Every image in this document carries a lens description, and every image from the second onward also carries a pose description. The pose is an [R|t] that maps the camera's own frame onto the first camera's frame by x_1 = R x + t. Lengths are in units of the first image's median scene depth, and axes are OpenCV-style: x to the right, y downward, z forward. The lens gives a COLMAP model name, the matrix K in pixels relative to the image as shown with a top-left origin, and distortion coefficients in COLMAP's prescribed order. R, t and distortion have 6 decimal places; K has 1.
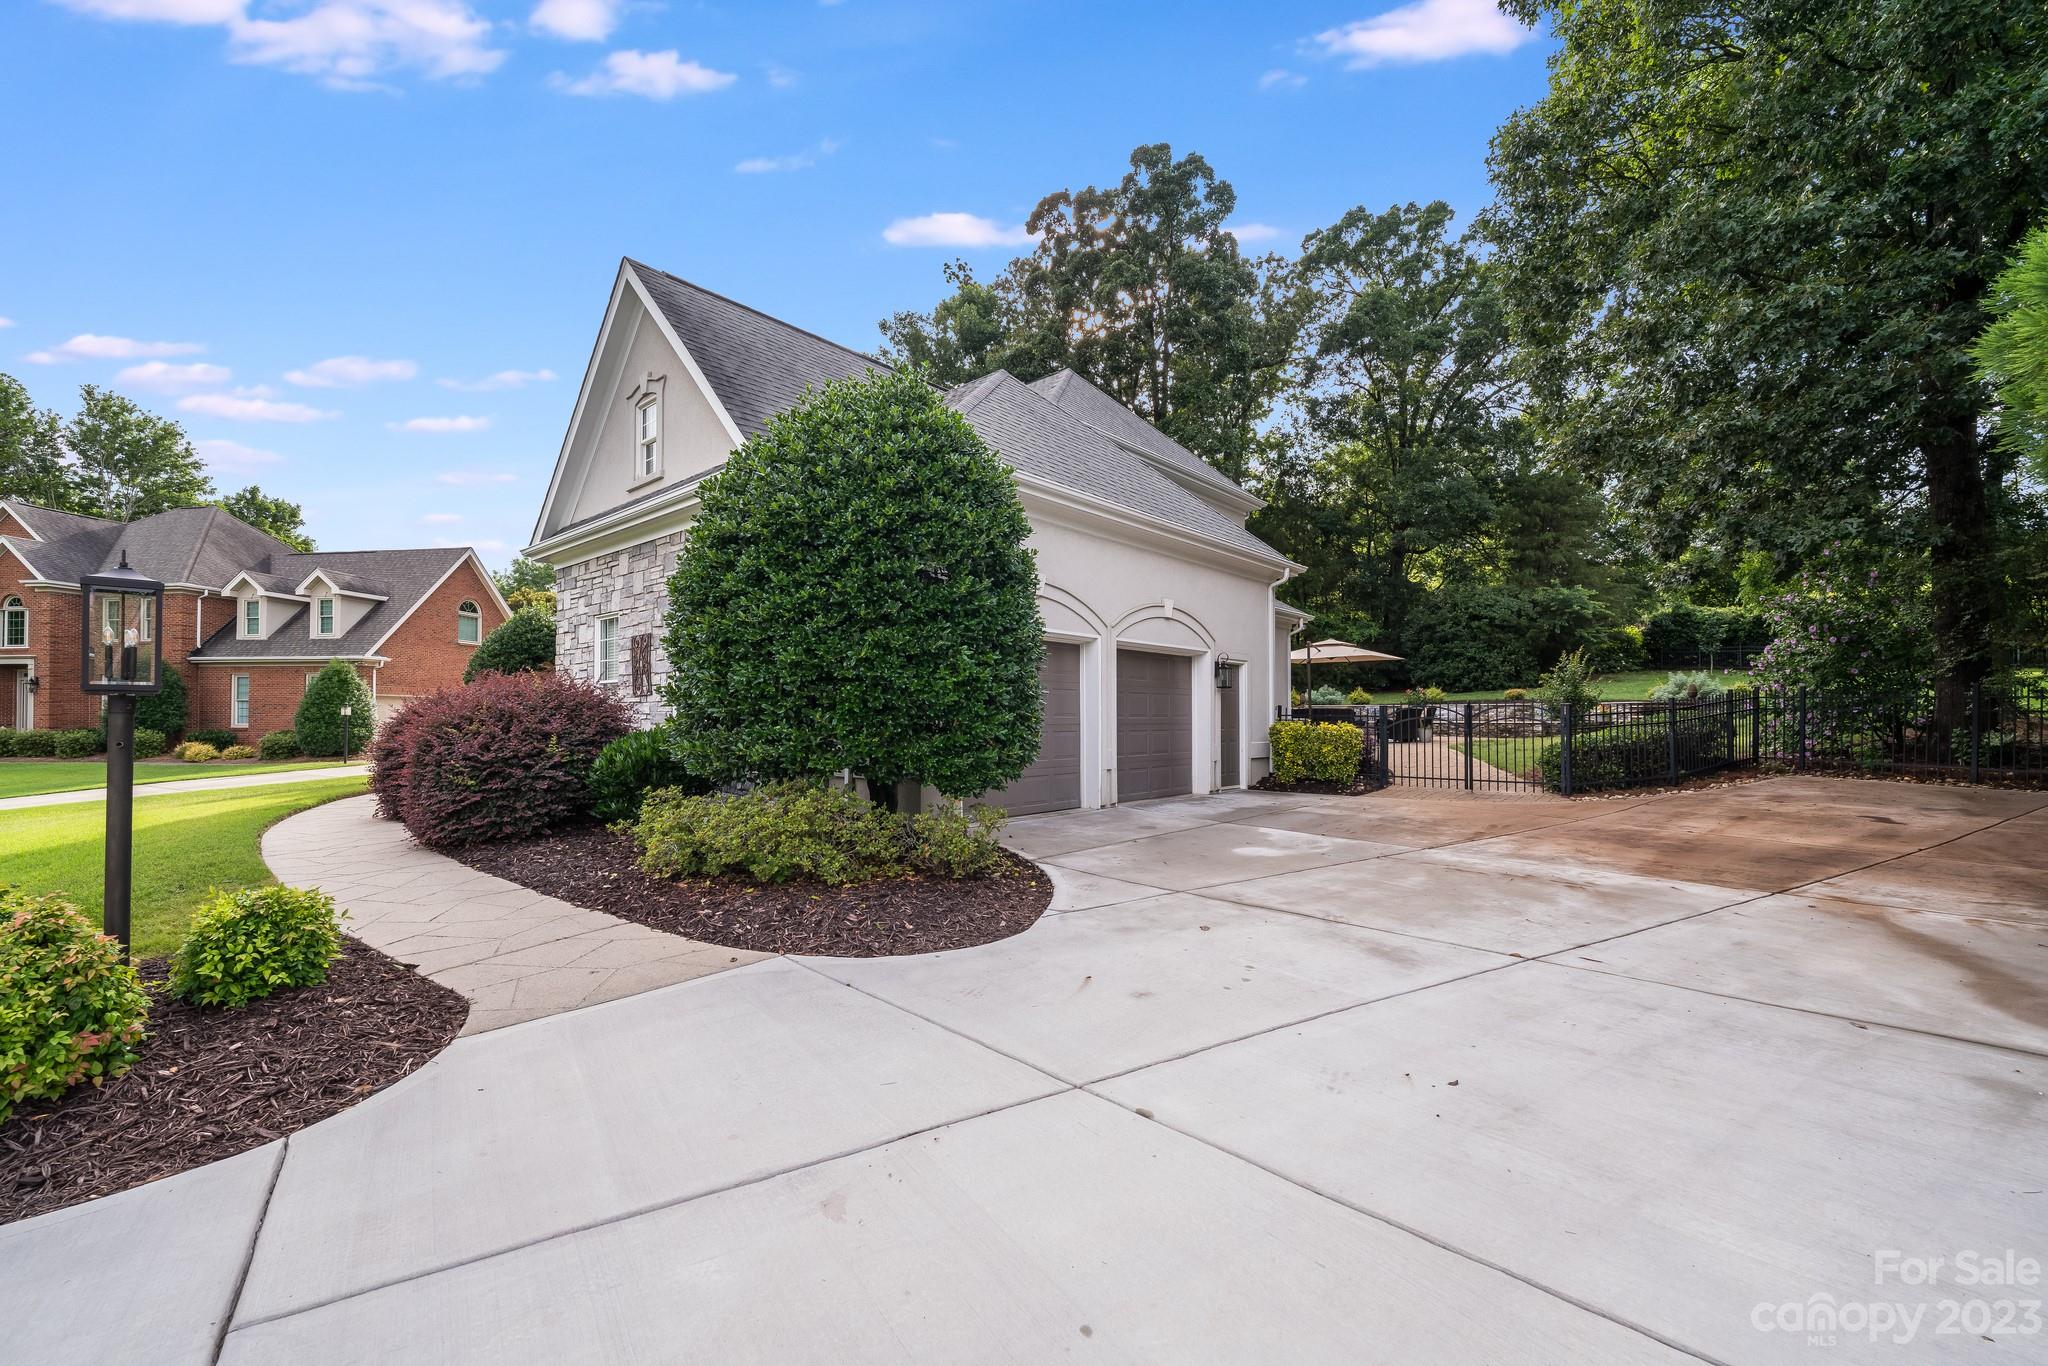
lens RADIAL K [[836.2, 0, 1022.3], [0, 836.2, 687.6], [0, 0, 1]] dist [-0.007672, -0.002083]
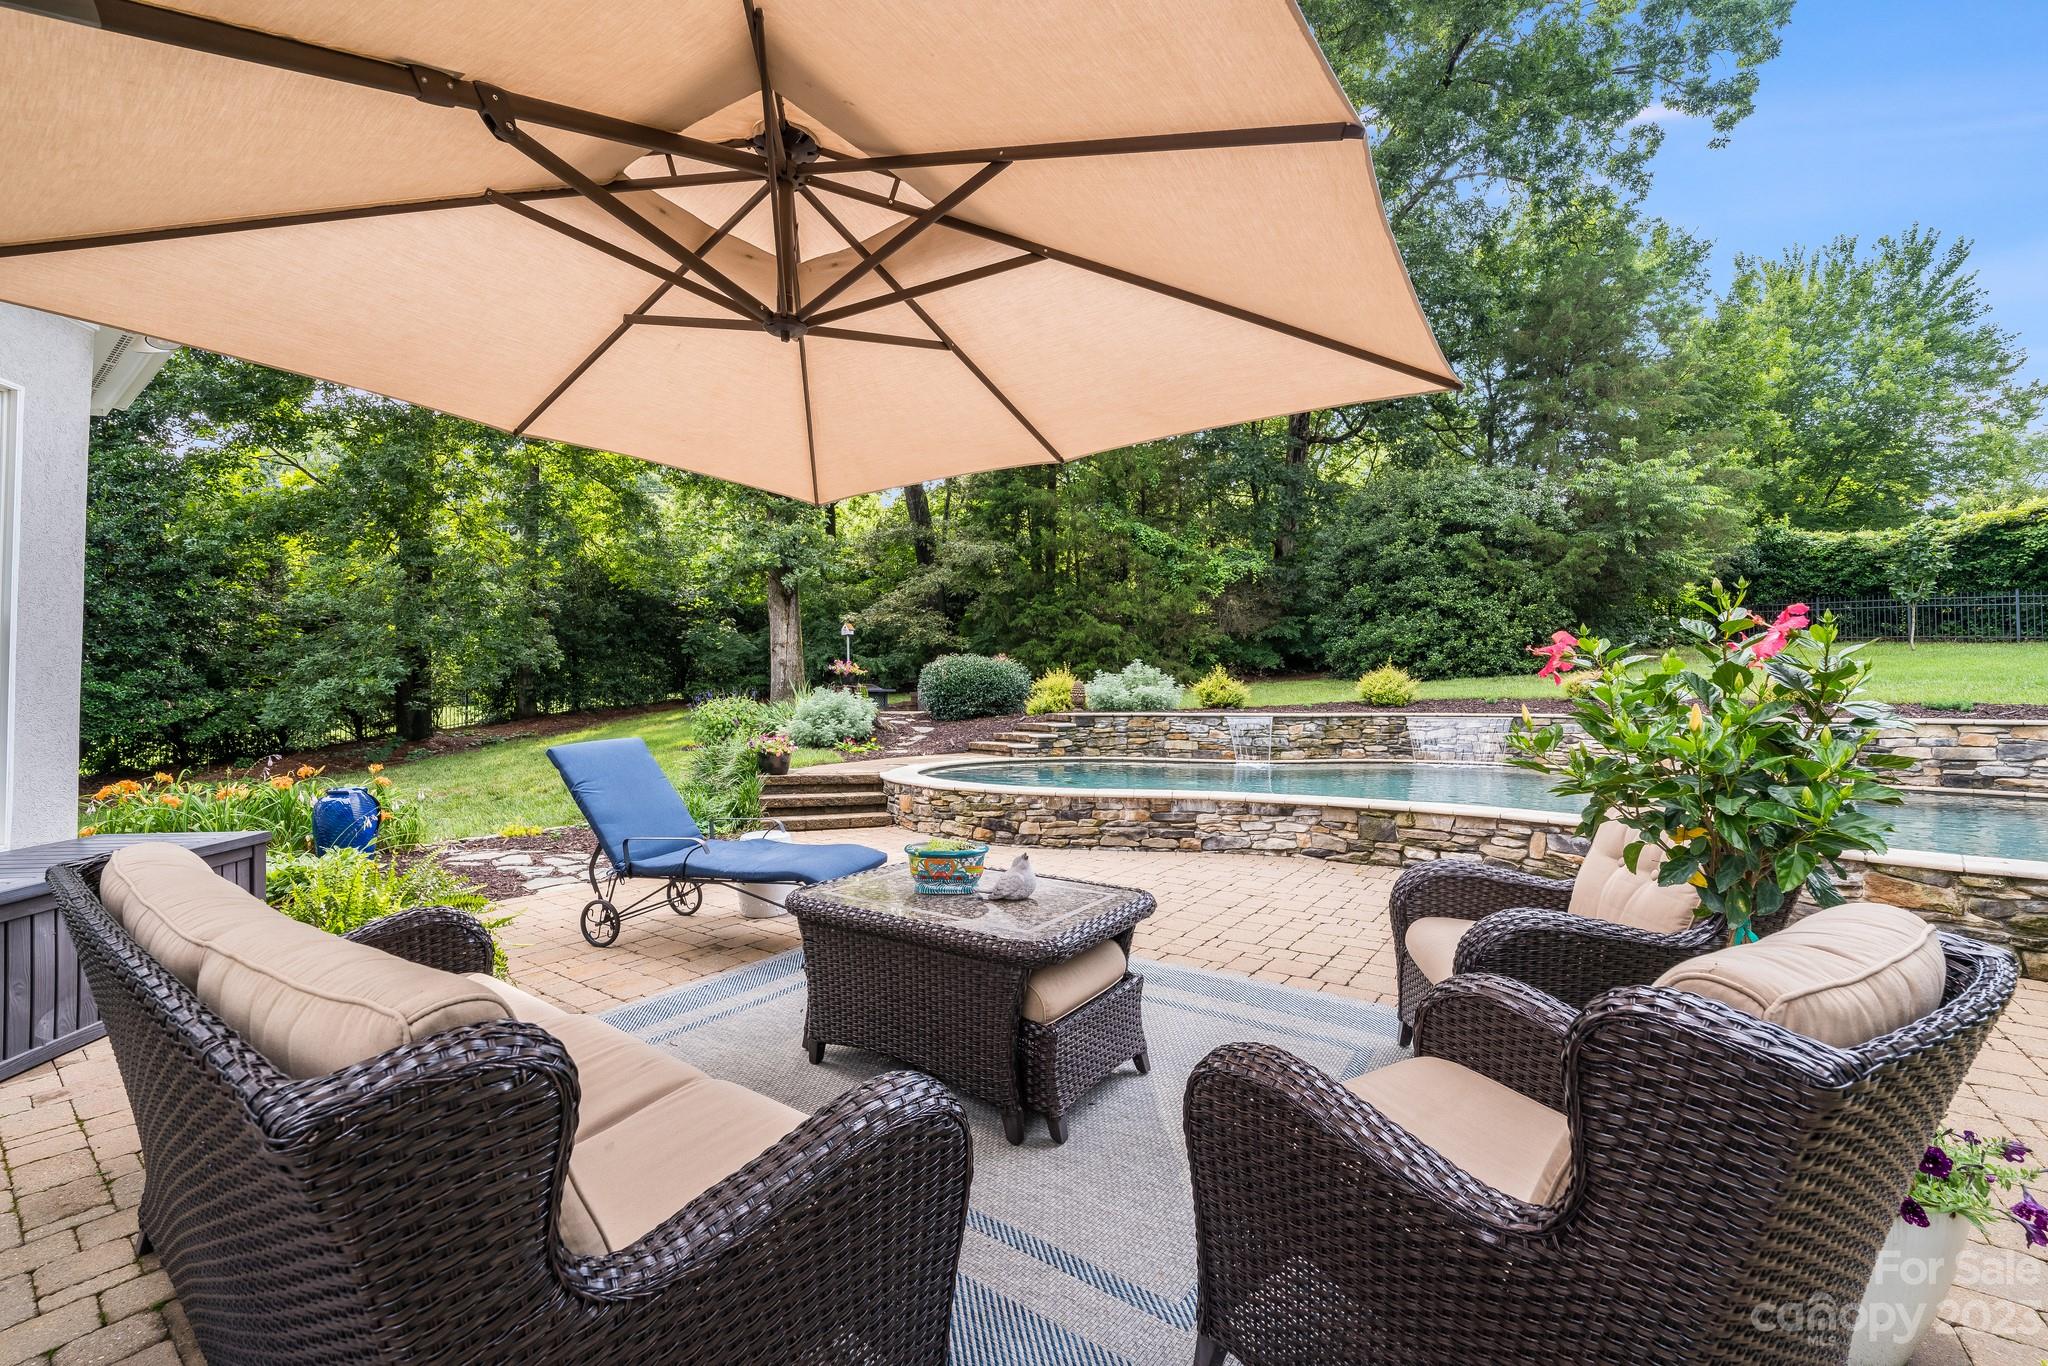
lens RADIAL K [[836.2, 0, 1025.4], [0, 836.2, 681.3], [0, 0, 1]] dist [-0.007672, -0.002083]
pose [[0.991980, 0.006283, 0.126240, 0.233784], [-0.007573, 0.999924, 0.009737, 0.003184], [-0.126169, -0.010615, 0.991952, 0.549849]]
